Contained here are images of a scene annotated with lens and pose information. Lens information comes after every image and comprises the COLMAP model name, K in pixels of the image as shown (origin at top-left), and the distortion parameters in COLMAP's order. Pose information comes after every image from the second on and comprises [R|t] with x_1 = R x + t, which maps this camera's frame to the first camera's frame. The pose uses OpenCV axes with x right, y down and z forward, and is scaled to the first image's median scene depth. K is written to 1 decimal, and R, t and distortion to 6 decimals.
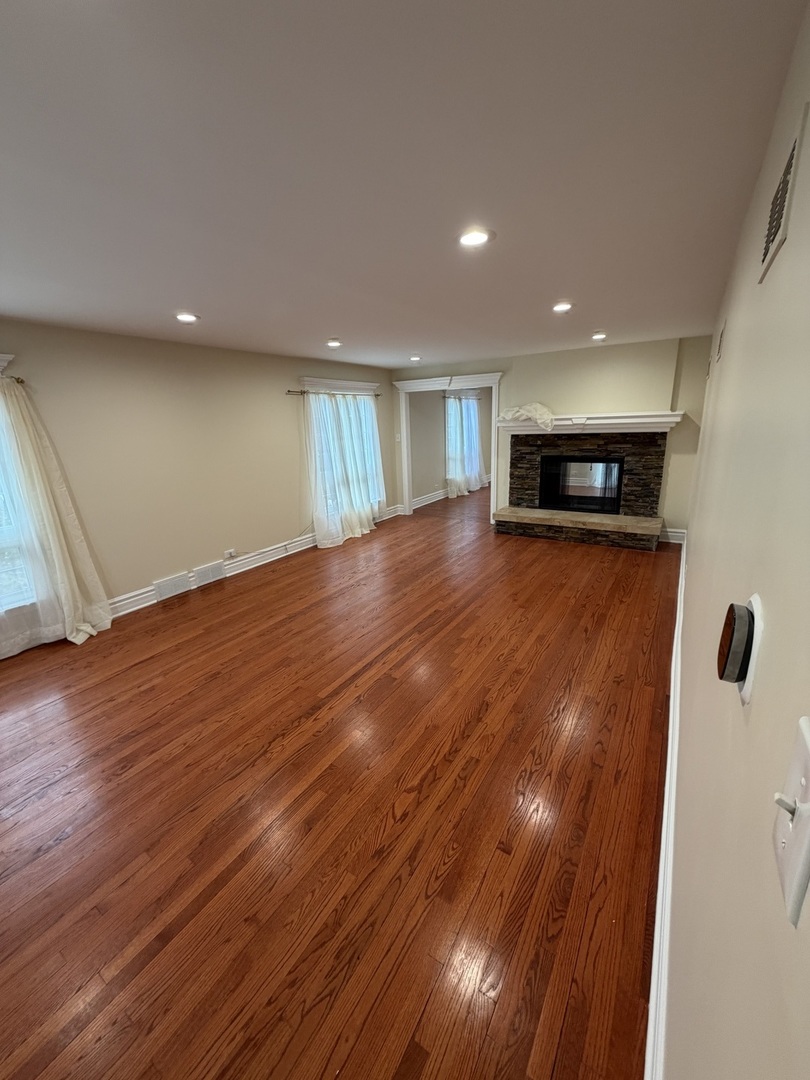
lens RADIAL K [[427.6, 0, 409.3], [0, 427.6, 541.2], [0, 0, 1]] dist [0.000390, -0.000149]
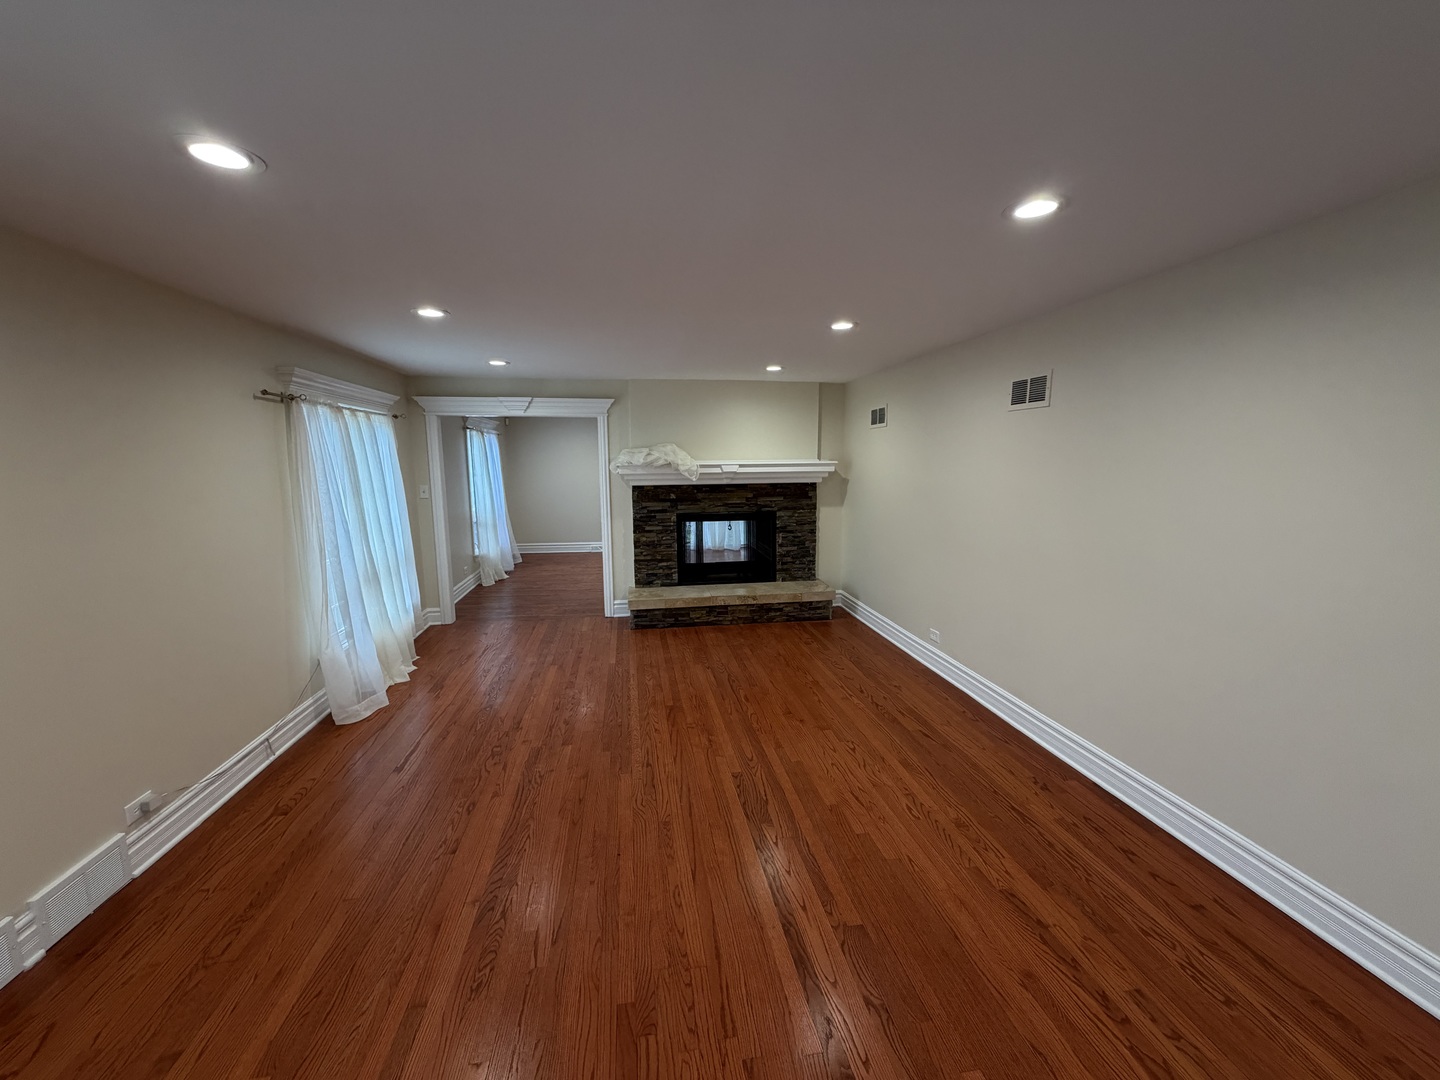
lens RADIAL K [[570.2, 0, 719.2], [0, 570.2, 543.7], [0, 0, 1]] dist [0.000390, -0.000149]
pose [[0.751328, -0.067201, 0.656499, -0.303033], [0.160888, 0.983438, -0.083460, -0.060766], [-0.640017, 0.168328, 0.749696, 0.247439]]
